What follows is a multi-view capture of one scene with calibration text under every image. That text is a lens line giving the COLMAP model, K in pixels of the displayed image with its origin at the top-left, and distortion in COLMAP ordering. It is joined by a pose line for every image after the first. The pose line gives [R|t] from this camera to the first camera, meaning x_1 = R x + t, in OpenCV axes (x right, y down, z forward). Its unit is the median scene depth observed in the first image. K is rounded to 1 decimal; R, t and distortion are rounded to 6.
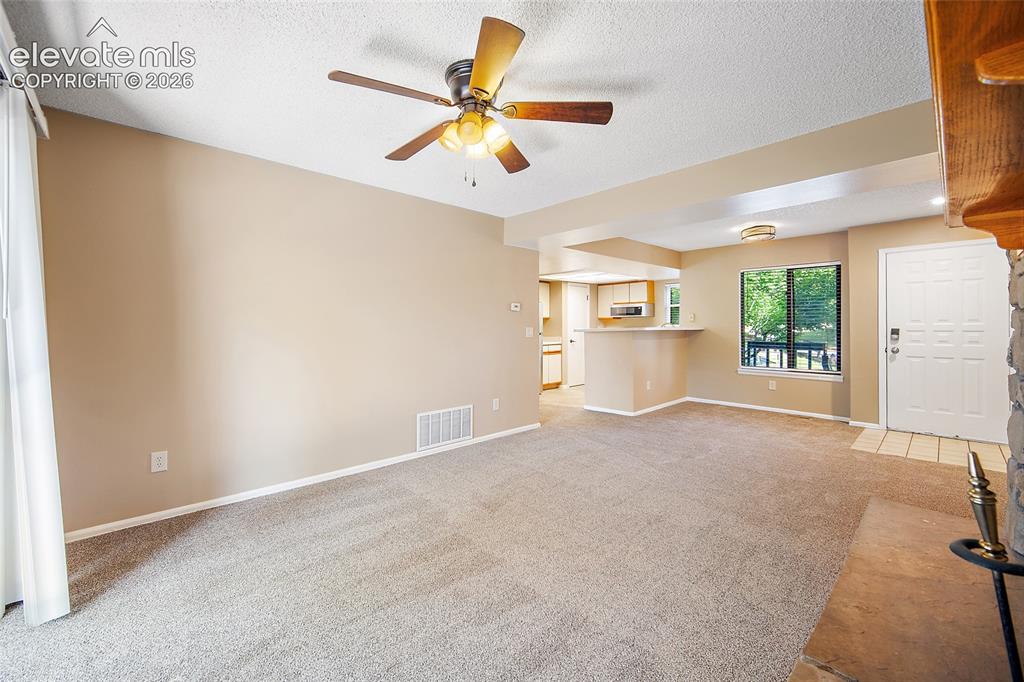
lens RADIAL K [[405.4, 0, 508.4], [0, 405.4, 334.6], [0, 0, 1]] dist [-0.001034, -0.001368]
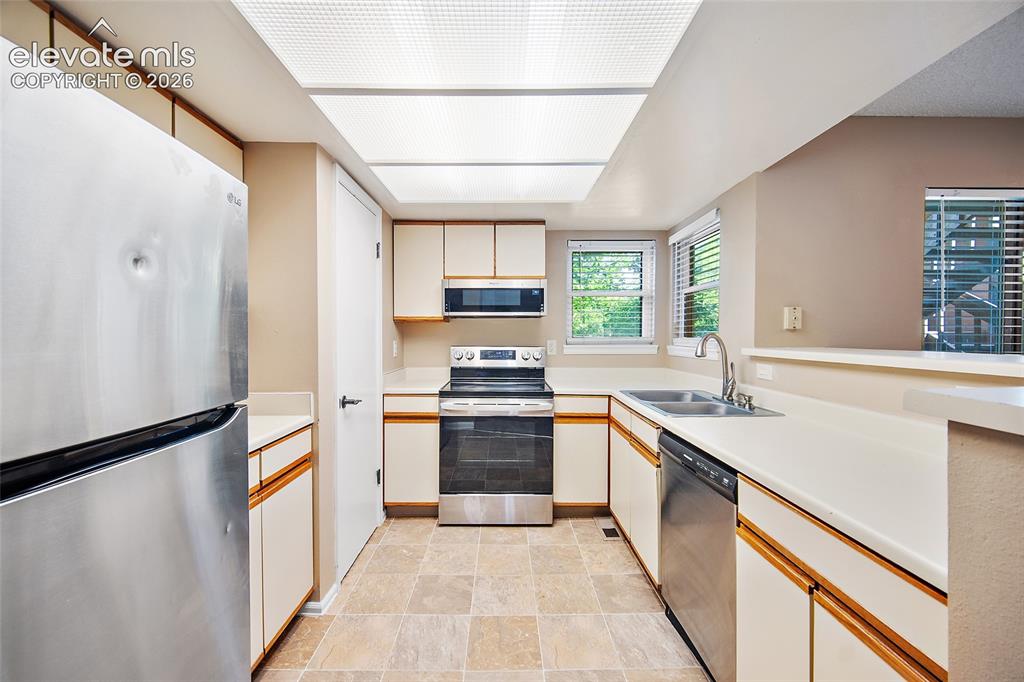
lens RADIAL K [[405.4, 0, 510.2], [0, 405.4, 338.3], [0, 0, 1]] dist [-0.001034, -0.001368]
pose [[0.692092, -0.007092, 0.721775, 0.042277], [0.014783, 0.999881, -0.004351, -0.021933], [-0.721658, 0.013681, 0.692114, 0.748214]]
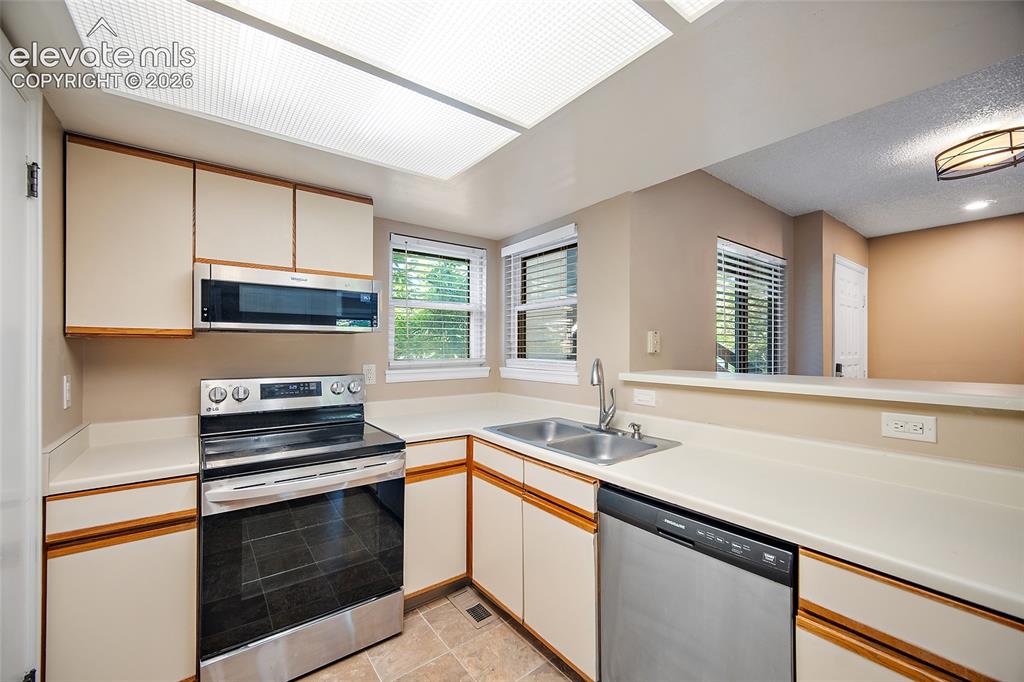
lens RADIAL K [[405.4, 0, 511.6], [0, 405.4, 346.1], [0, 0, 1]] dist [-0.001034, -0.001368]
pose [[0.123753, 0.002369, 0.992310, 0.081608], [0.019611, 0.999796, -0.004833, -0.031574], [-0.992119, 0.020058, 0.123681, 0.861059]]
